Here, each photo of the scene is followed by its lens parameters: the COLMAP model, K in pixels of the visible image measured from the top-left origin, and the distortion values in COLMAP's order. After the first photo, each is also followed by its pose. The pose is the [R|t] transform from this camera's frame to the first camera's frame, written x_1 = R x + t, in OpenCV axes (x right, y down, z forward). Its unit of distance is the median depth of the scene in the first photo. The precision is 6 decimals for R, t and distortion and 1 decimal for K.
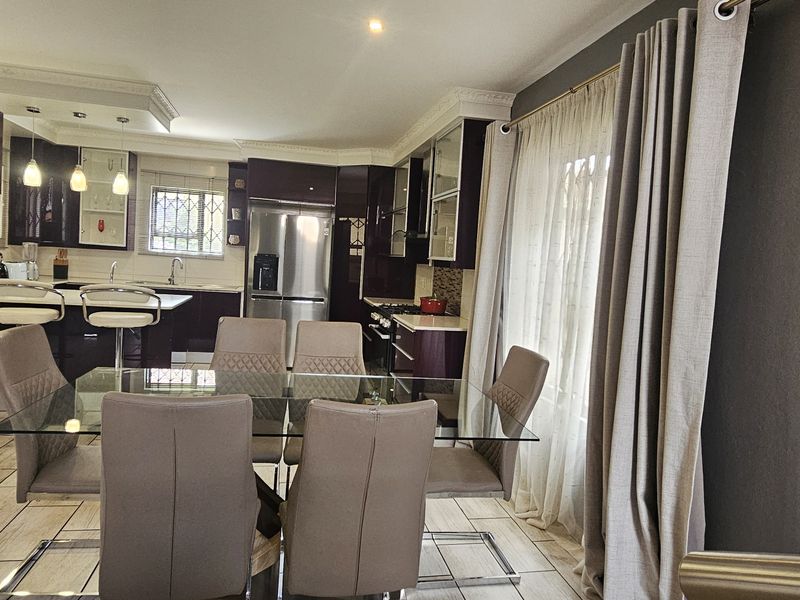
lens RADIAL K [[532.8, 0, 400.0], [0, 532.8, 300.0], [0, 0, 1]] dist [0.003922, 0.000958]
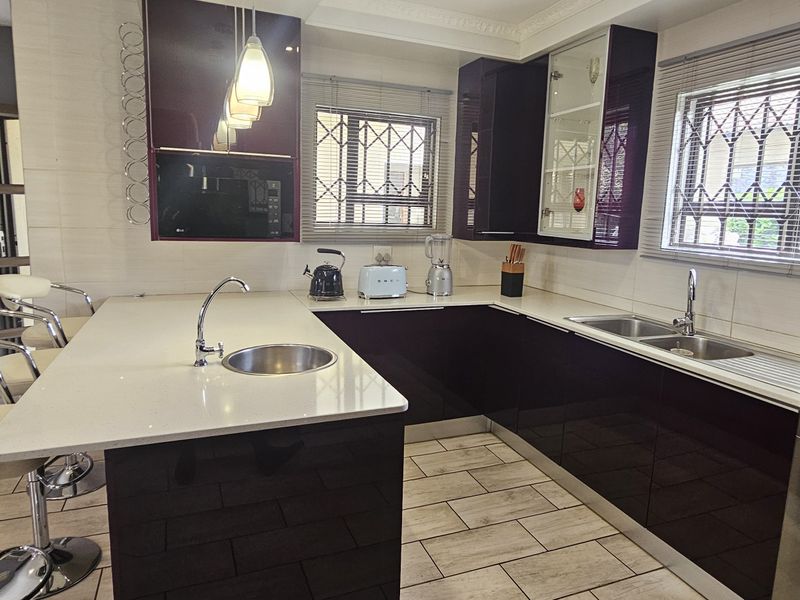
lens RADIAL K [[532.8, 0, 400.0], [0, 532.8, 300.0], [0, 0, 1]] dist [0.003922, 0.000958]
pose [[0.149117, 0.109218, -0.982769, -0.079669], [-0.090247, 0.991237, 0.096465, -0.078289], [0.984693, 0.074307, 0.157667, 0.765253]]
